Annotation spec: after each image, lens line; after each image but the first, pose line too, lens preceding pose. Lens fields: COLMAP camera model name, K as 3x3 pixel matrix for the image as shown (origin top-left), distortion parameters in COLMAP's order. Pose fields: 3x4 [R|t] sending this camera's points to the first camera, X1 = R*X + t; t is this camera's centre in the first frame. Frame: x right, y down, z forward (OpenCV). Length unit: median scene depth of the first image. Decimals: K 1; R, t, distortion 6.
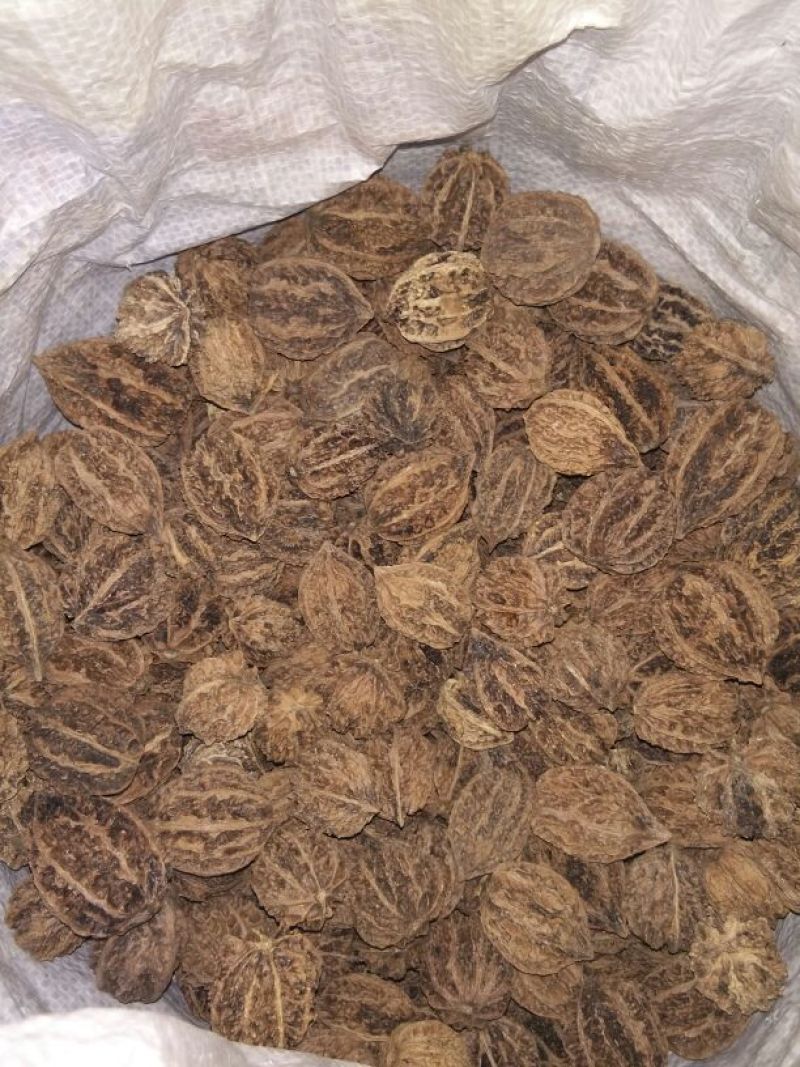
lens RADIAL K [[901.9, 0, 400.0], [0, 901.9, 533.5], [0, 0, 1]] dist [0.066036, -0.089868]
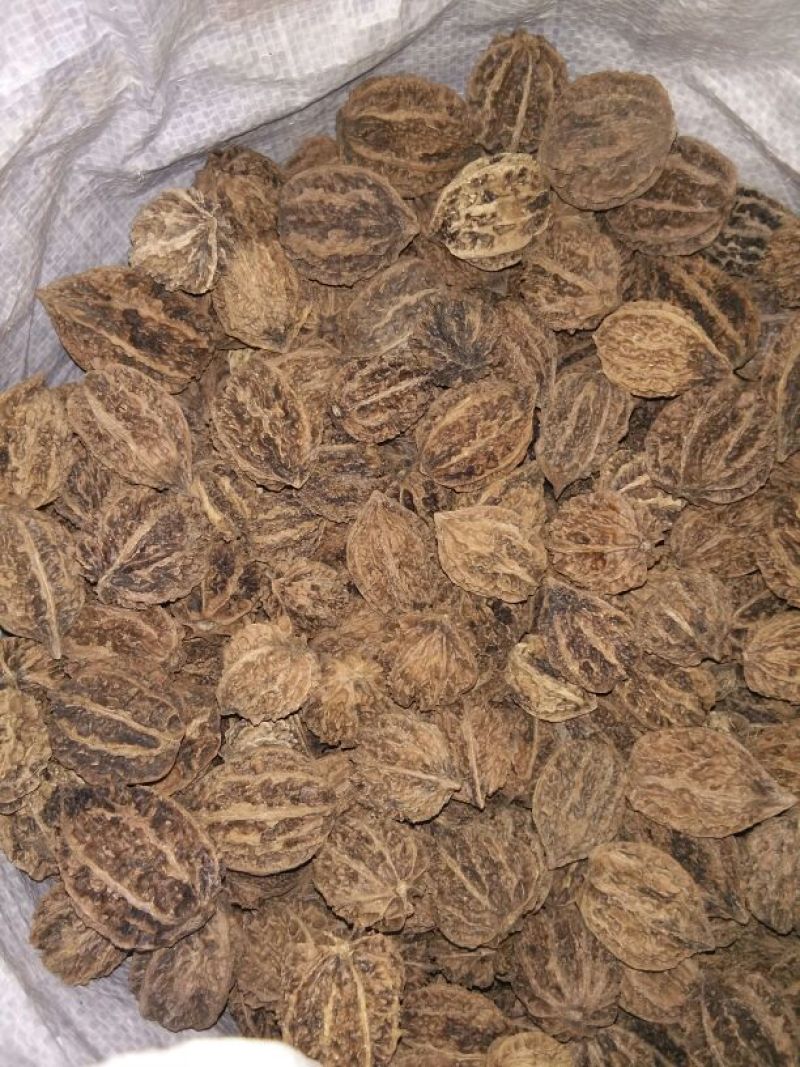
lens RADIAL K [[901.9, 0, 400.0], [0, 901.9, 533.5], [0, 0, 1]] dist [0.066036, -0.089868]
pose [[0.998661, -0.049200, 0.015966, -0.079446], [0.049757, 0.998091, -0.036599, 0.090574], [-0.014135, 0.037345, 0.999202, 0.126046]]
